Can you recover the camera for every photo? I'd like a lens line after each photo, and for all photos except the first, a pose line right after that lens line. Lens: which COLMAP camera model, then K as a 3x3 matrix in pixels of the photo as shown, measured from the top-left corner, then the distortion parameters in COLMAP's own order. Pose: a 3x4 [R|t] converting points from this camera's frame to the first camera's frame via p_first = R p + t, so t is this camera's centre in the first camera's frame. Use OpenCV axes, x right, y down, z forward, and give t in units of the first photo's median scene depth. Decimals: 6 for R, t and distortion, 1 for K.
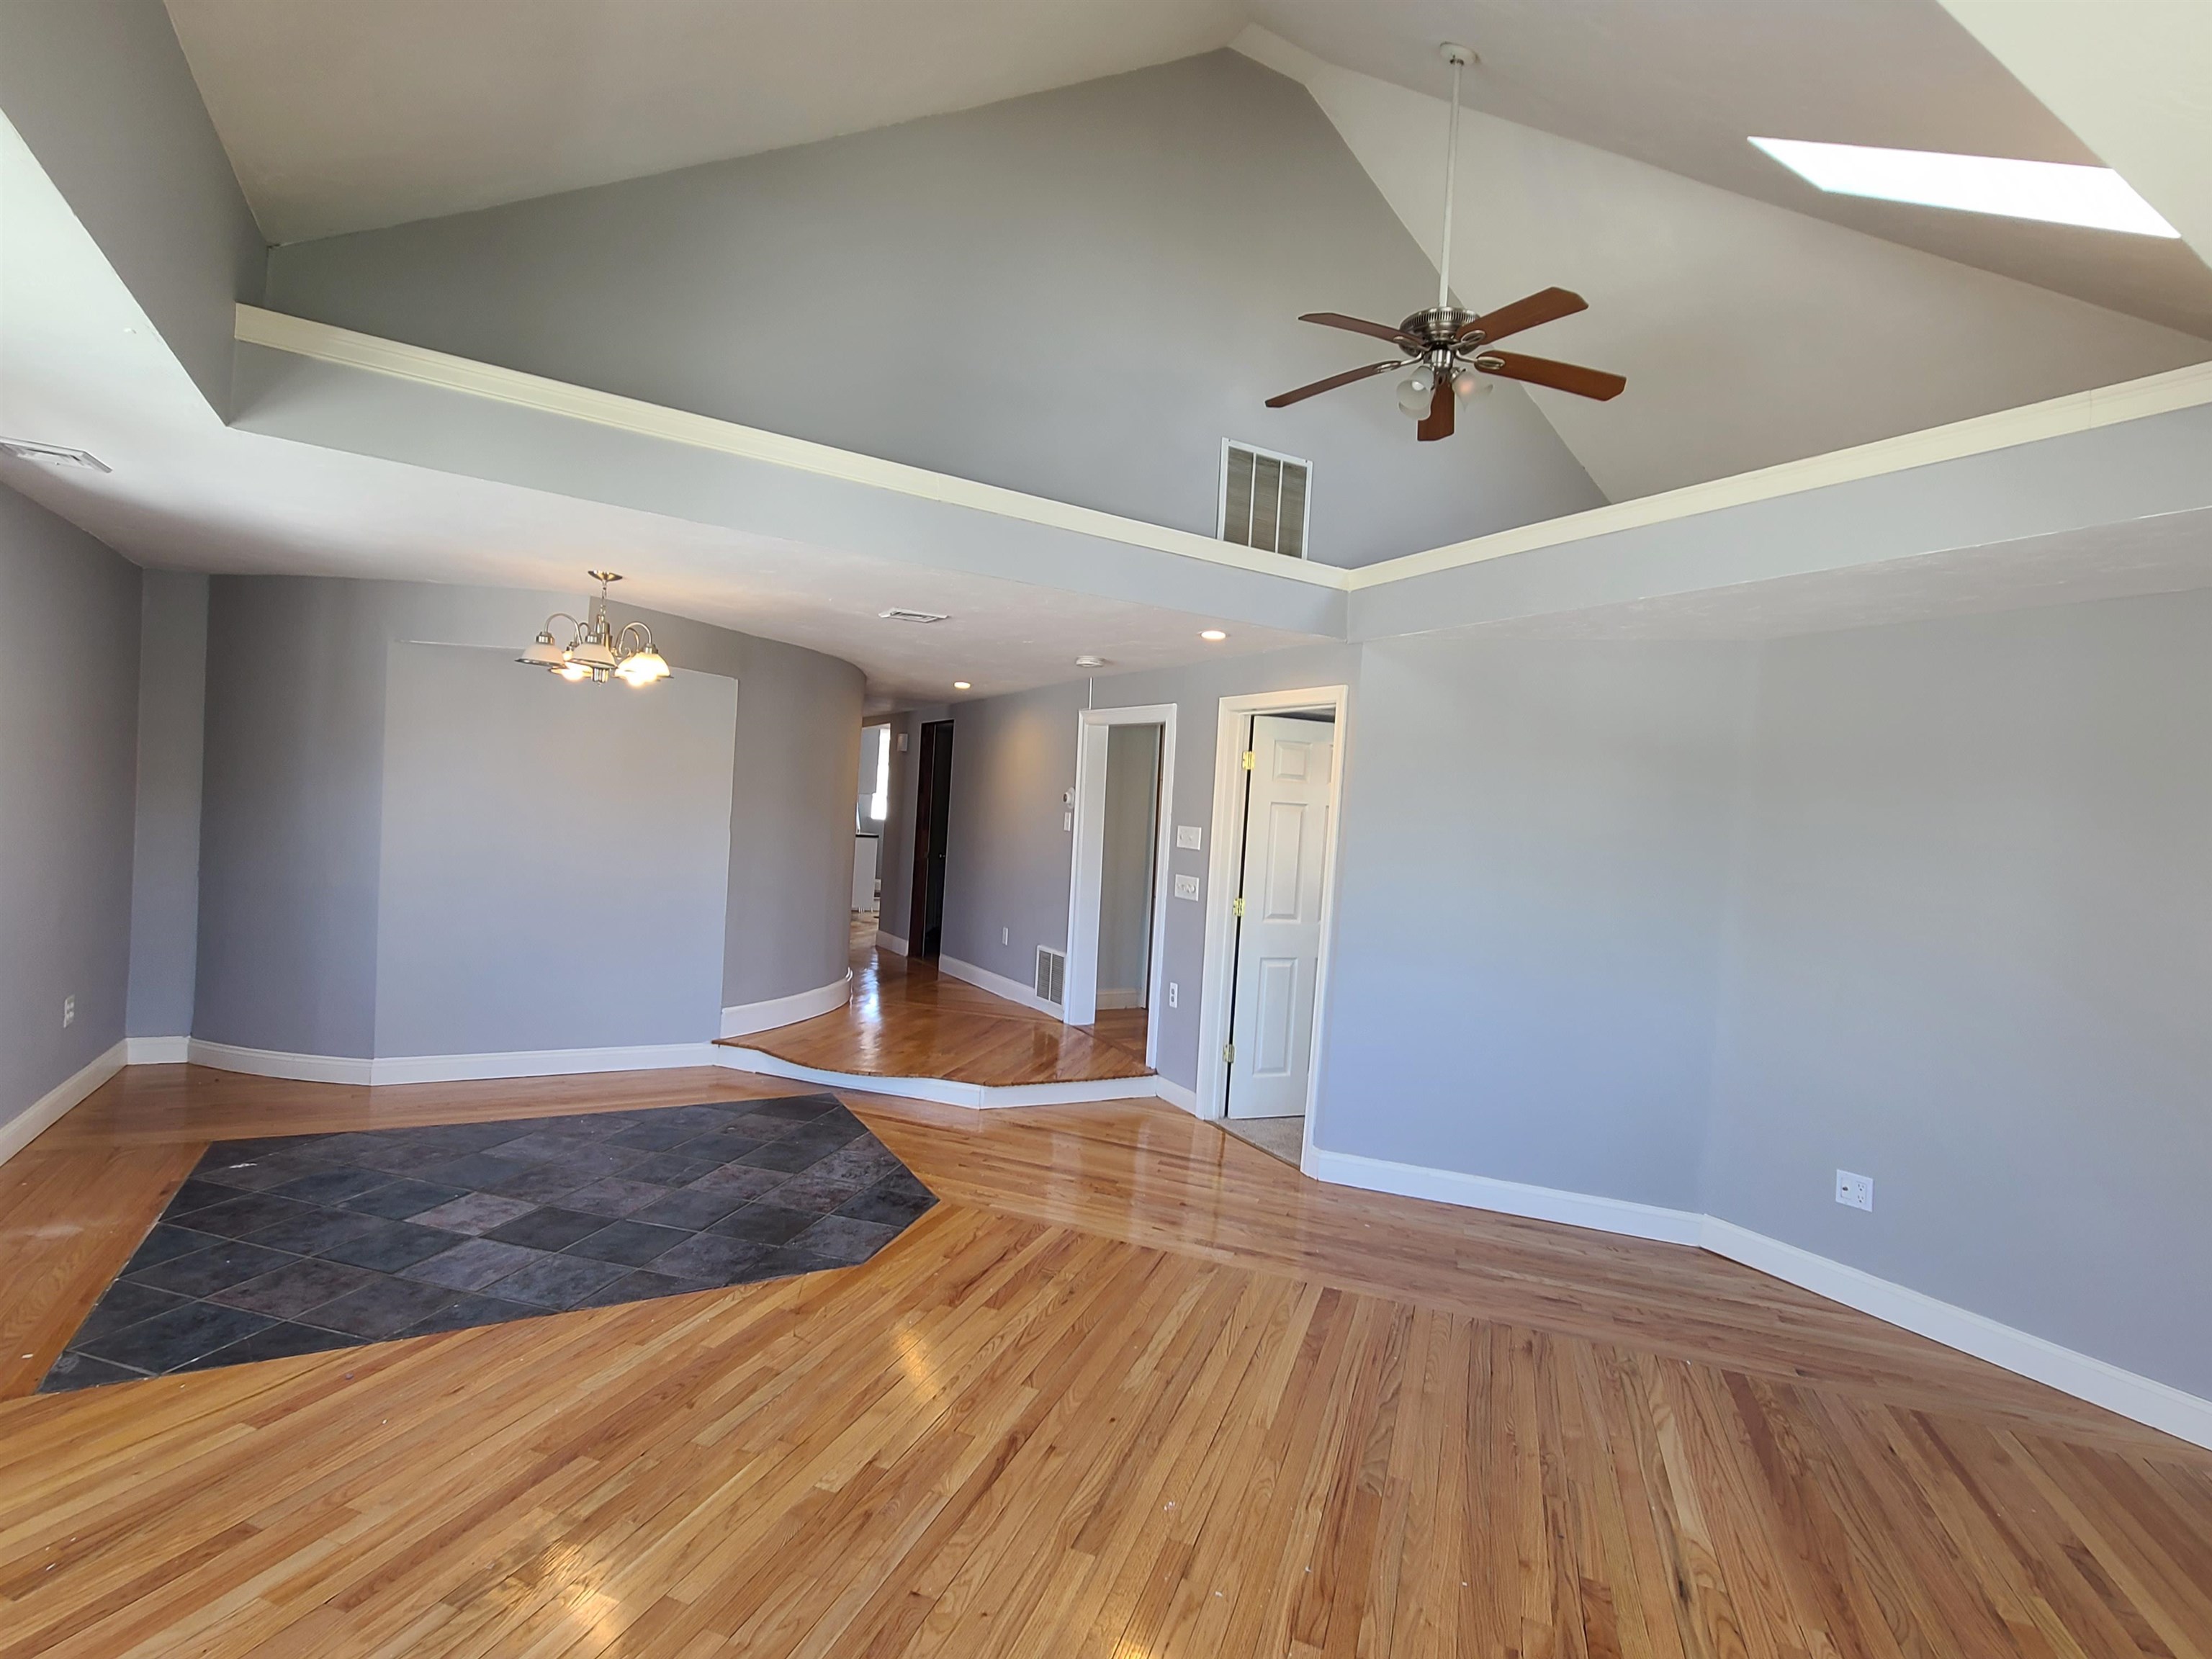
lens RADIAL K [[1062.5, 0, 1112.7], [0, 1062.5, 821.7], [0, 0, 1]] dist [0.001234, -0.000791]
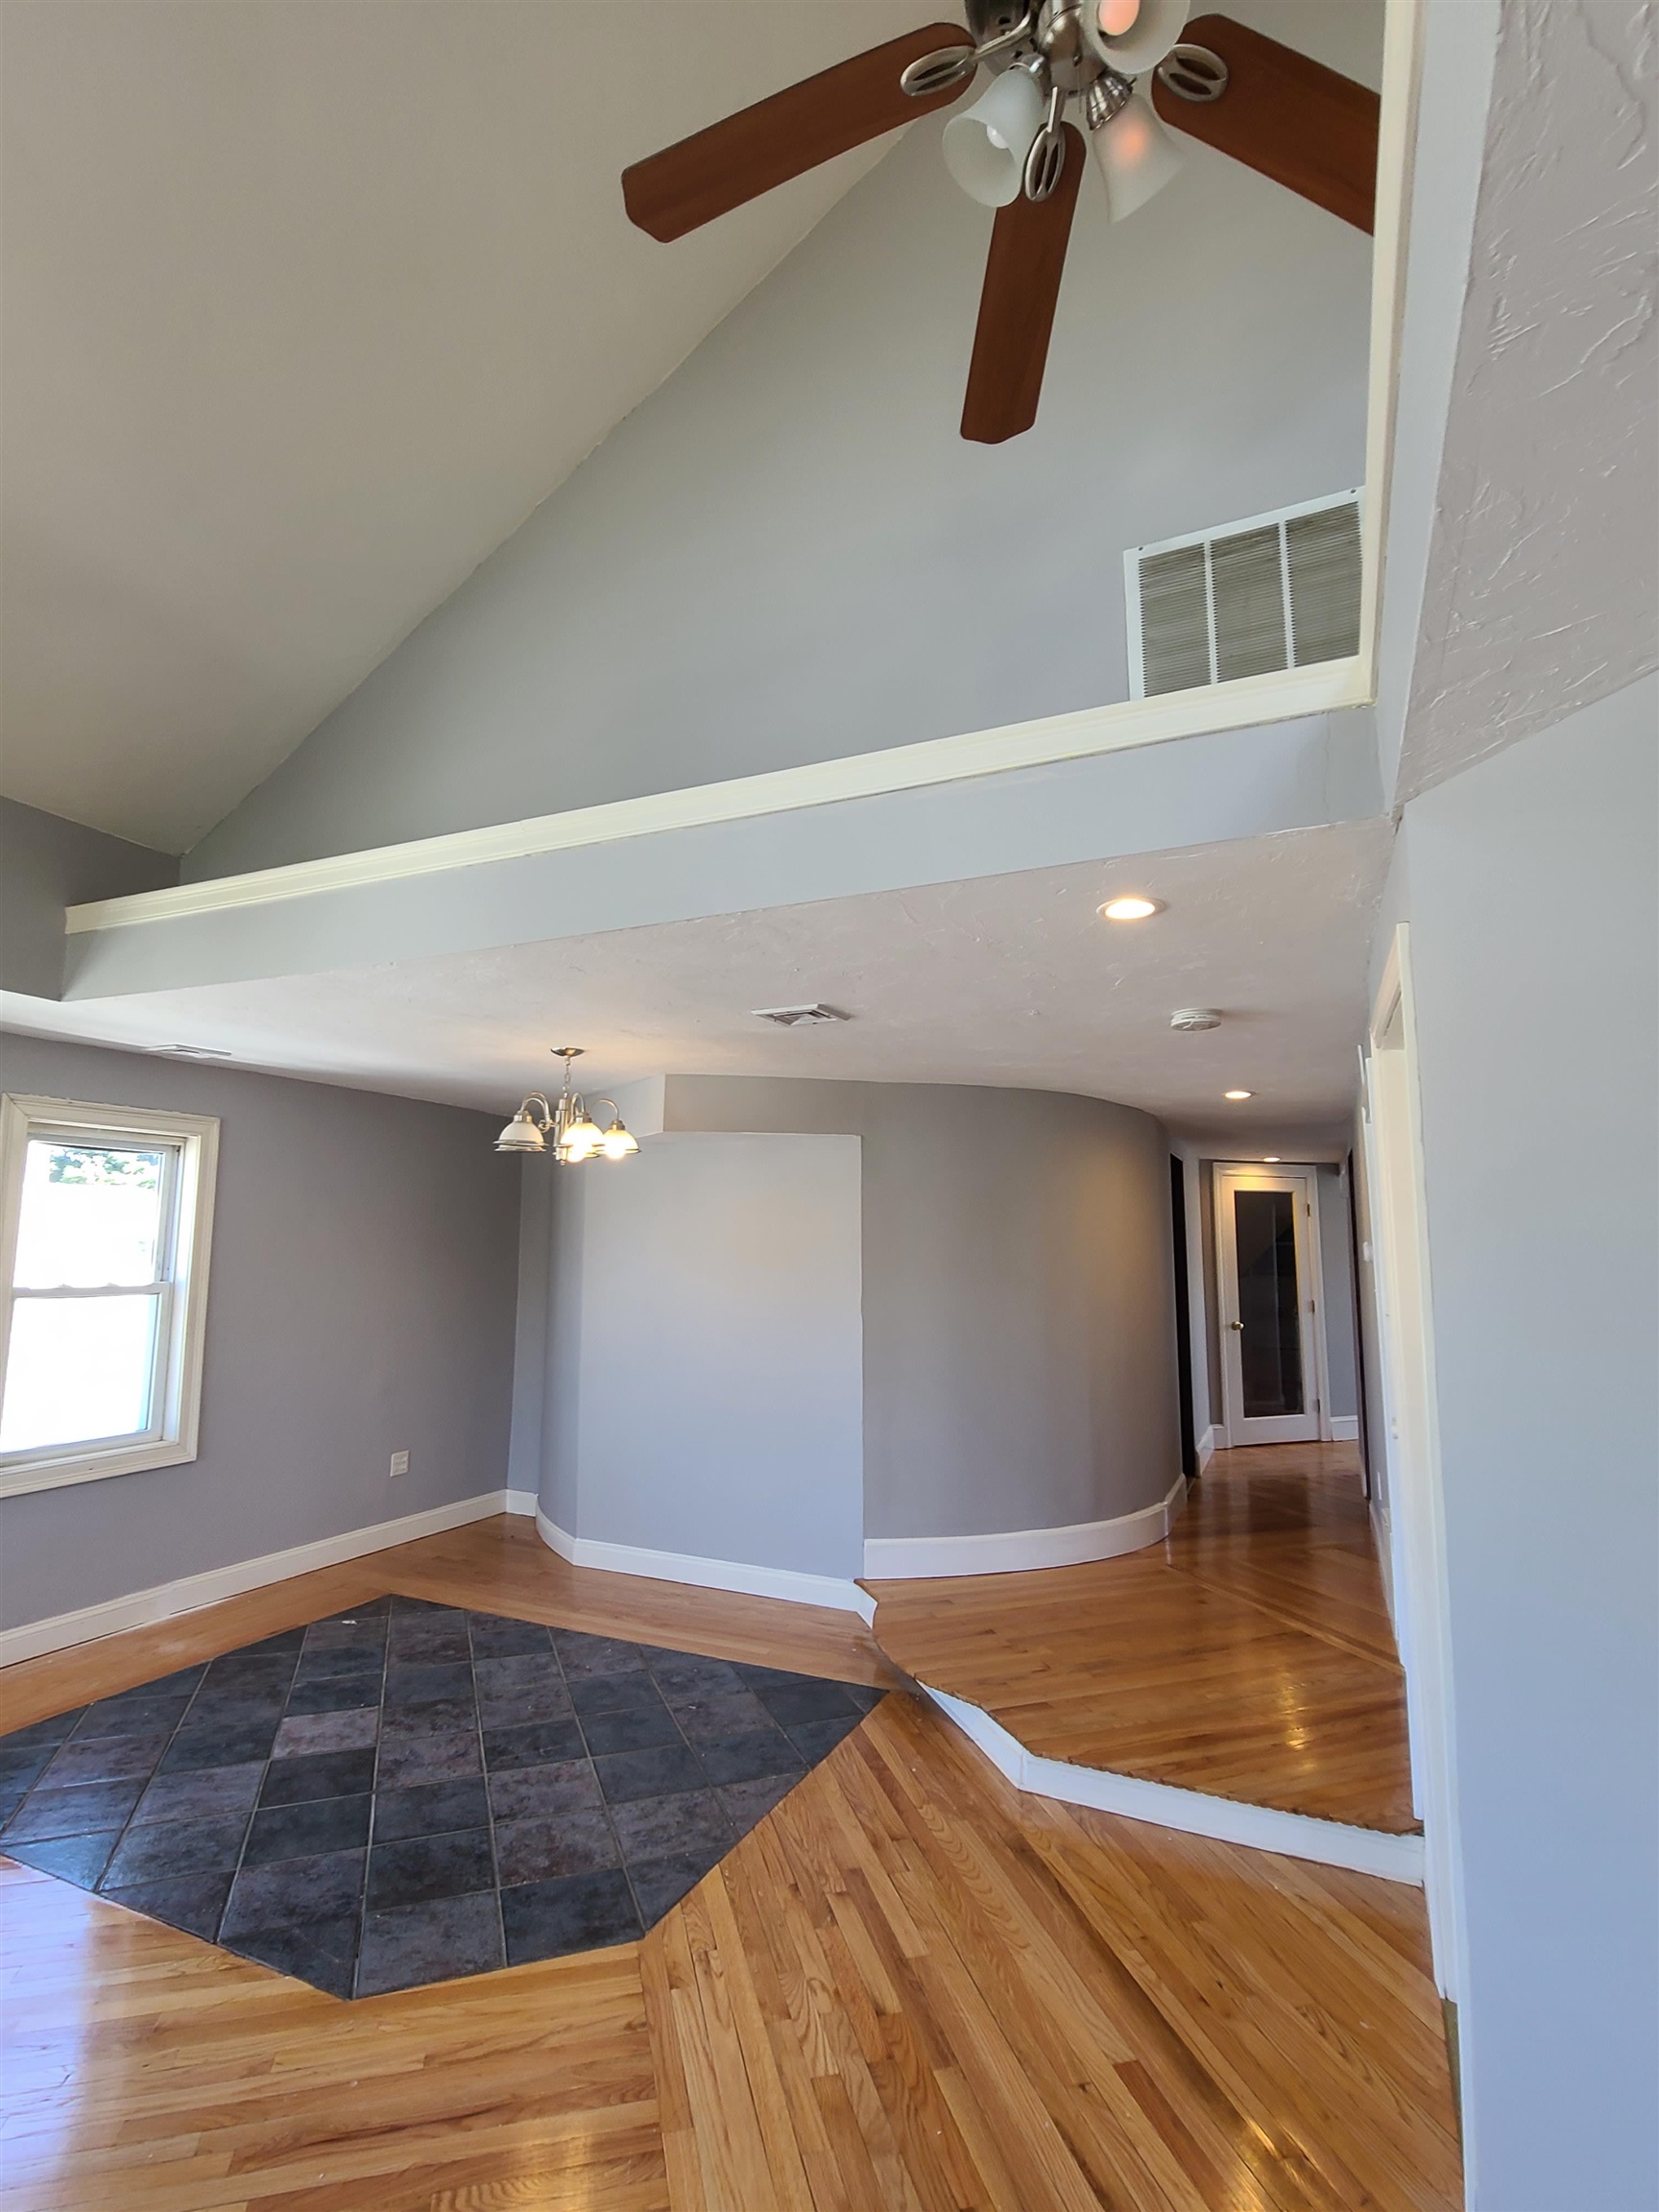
lens RADIAL K [[1062.5, 0, 829.5], [0, 1062.5, 1106.0], [0, 0, 1]] dist [0.001234, -0.000791]
pose [[0.566295, -0.168976, -0.806695, 0.440696], [0.020089, 0.981297, -0.191447, 0.008645], [0.823958, 0.092210, 0.559098, 0.669063]]
